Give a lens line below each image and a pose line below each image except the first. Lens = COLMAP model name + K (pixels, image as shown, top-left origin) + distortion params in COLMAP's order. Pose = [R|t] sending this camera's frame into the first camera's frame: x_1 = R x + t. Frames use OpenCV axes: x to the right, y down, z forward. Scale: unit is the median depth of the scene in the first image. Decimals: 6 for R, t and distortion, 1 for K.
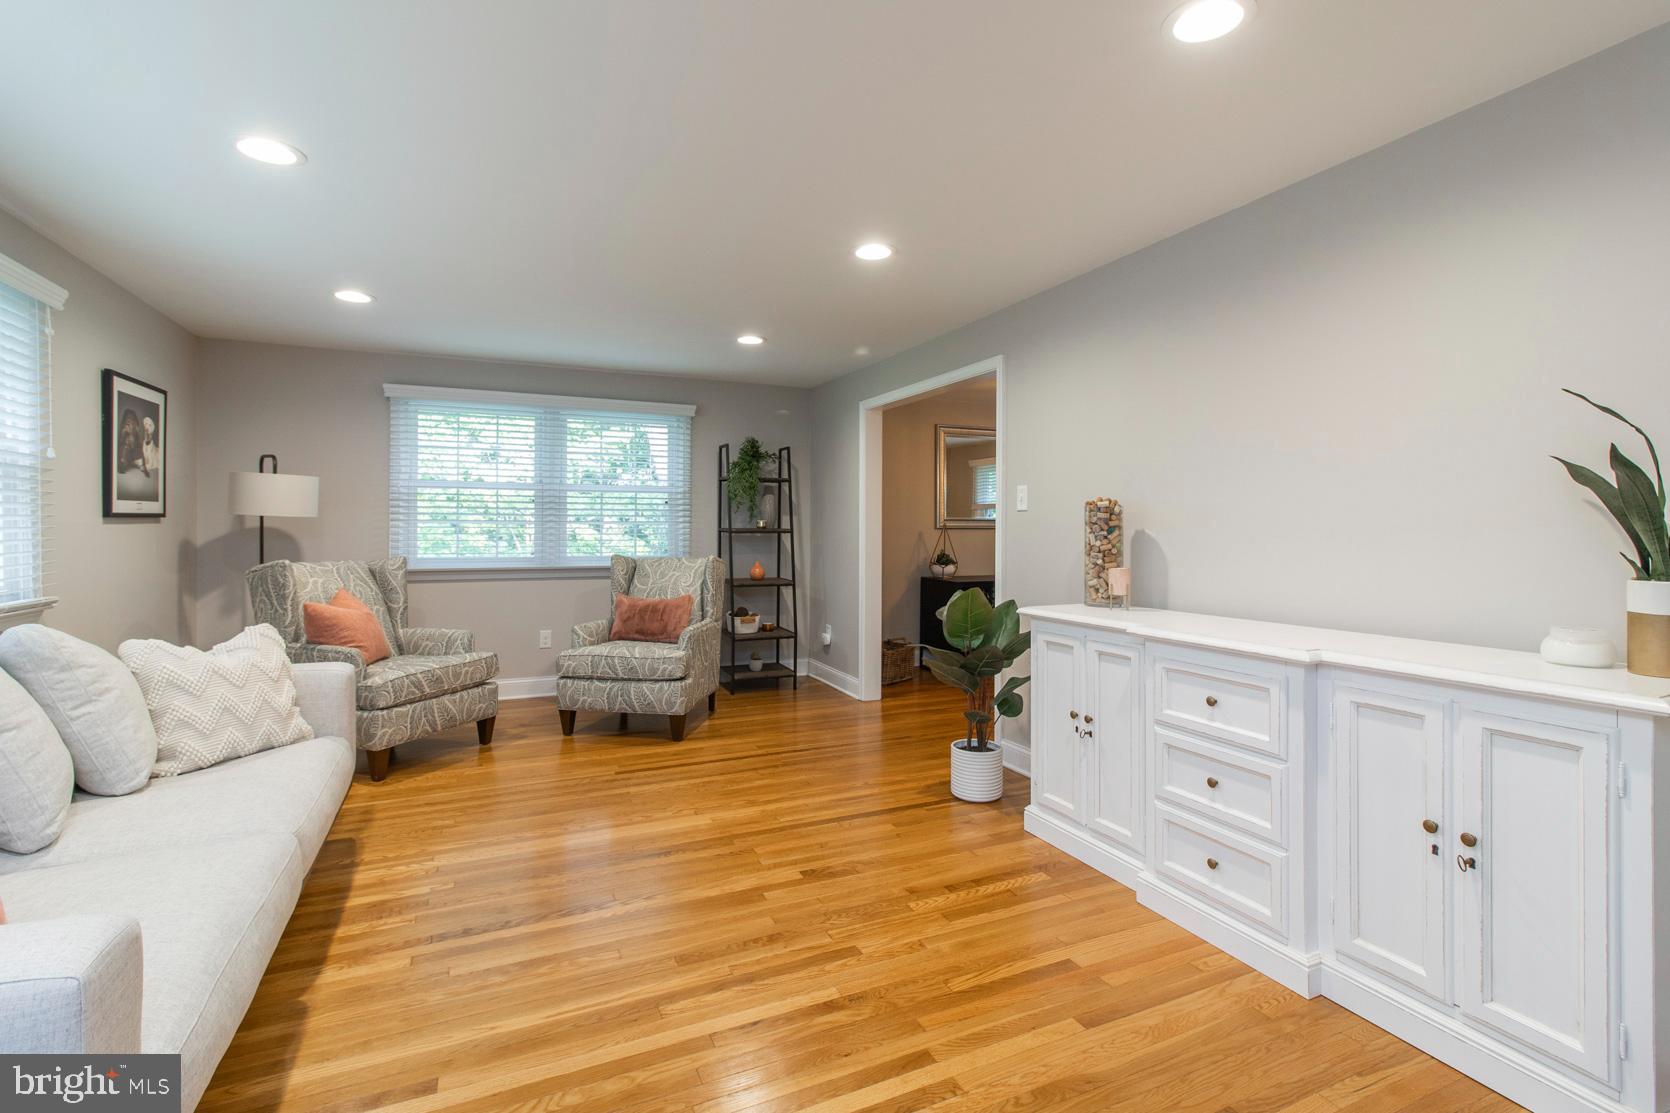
lens RADIAL K [[788.3, 0, 837.2], [0, 788.3, 513.7], [0, 0, 1]] dist [0.001825, 0.000416]
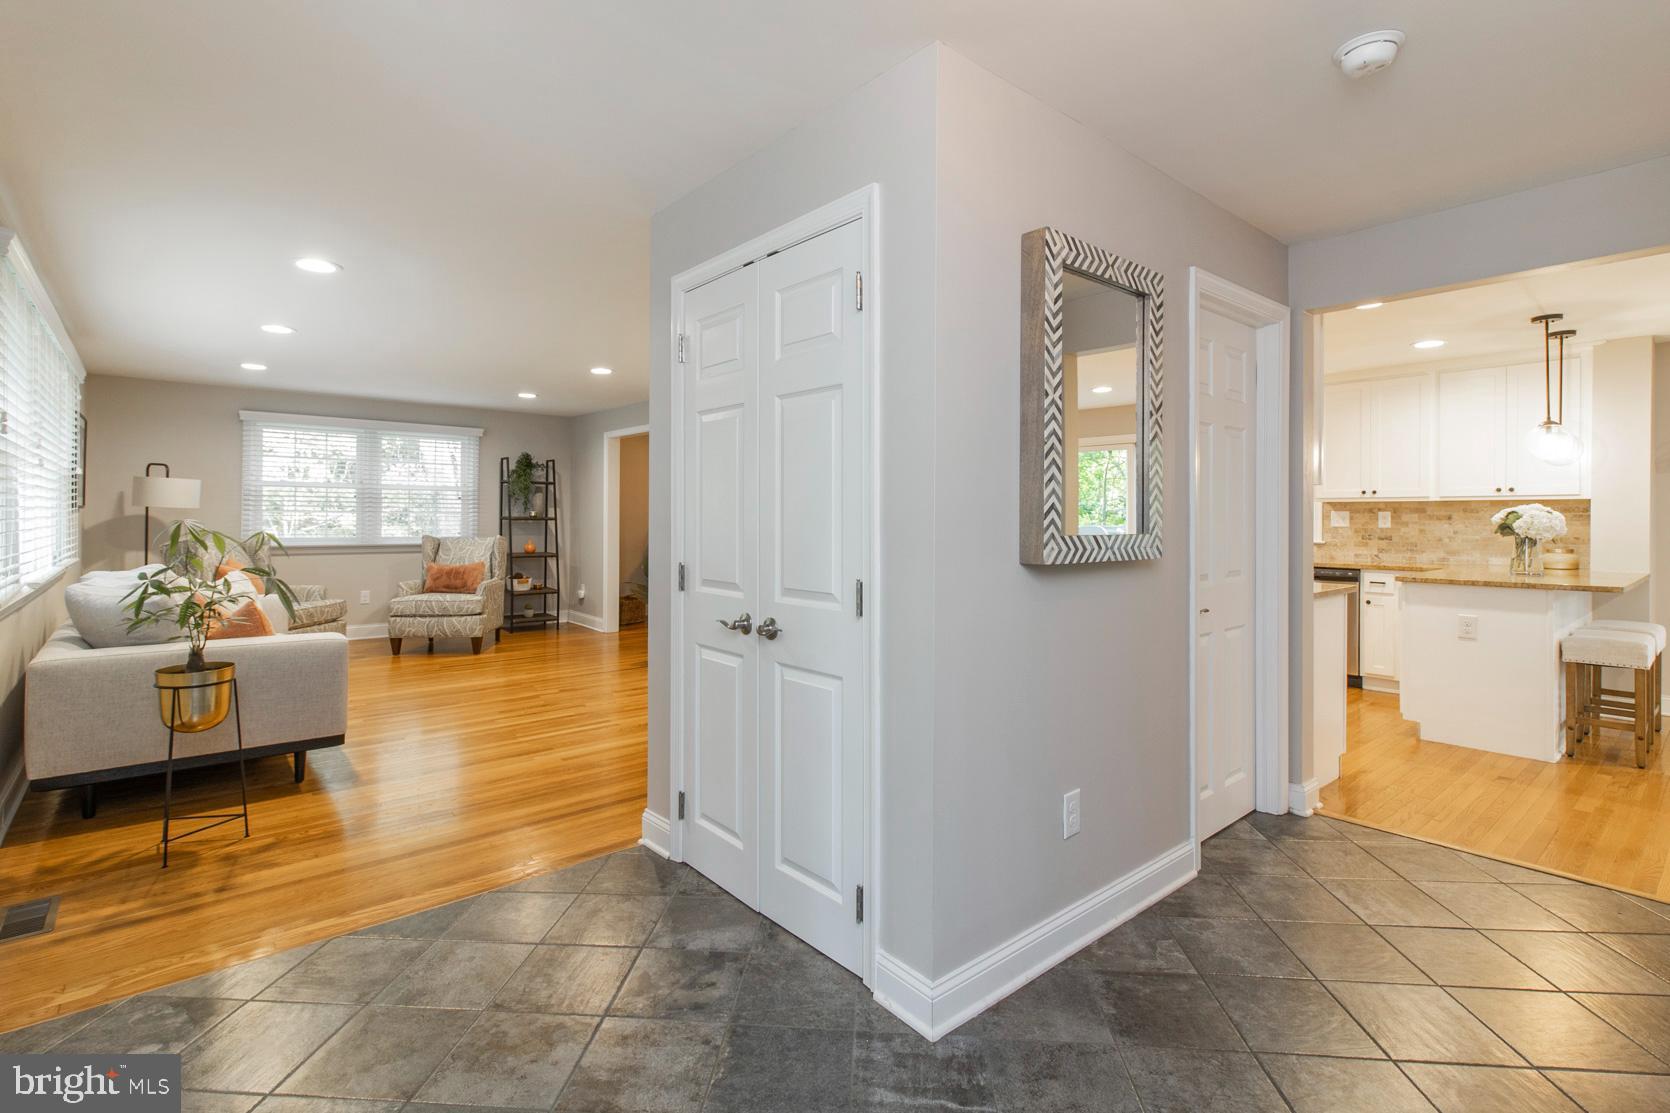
lens RADIAL K [[788.3, 0, 837.2], [0, 788.3, 513.7], [0, 0, 1]] dist [0.001825, 0.000416]
pose [[0.960142, 0.003461, 0.279490, 0.034674], [-0.007677, 0.999873, 0.013992, -0.011817], [-0.279406, -0.015580, 0.960047, -0.545879]]
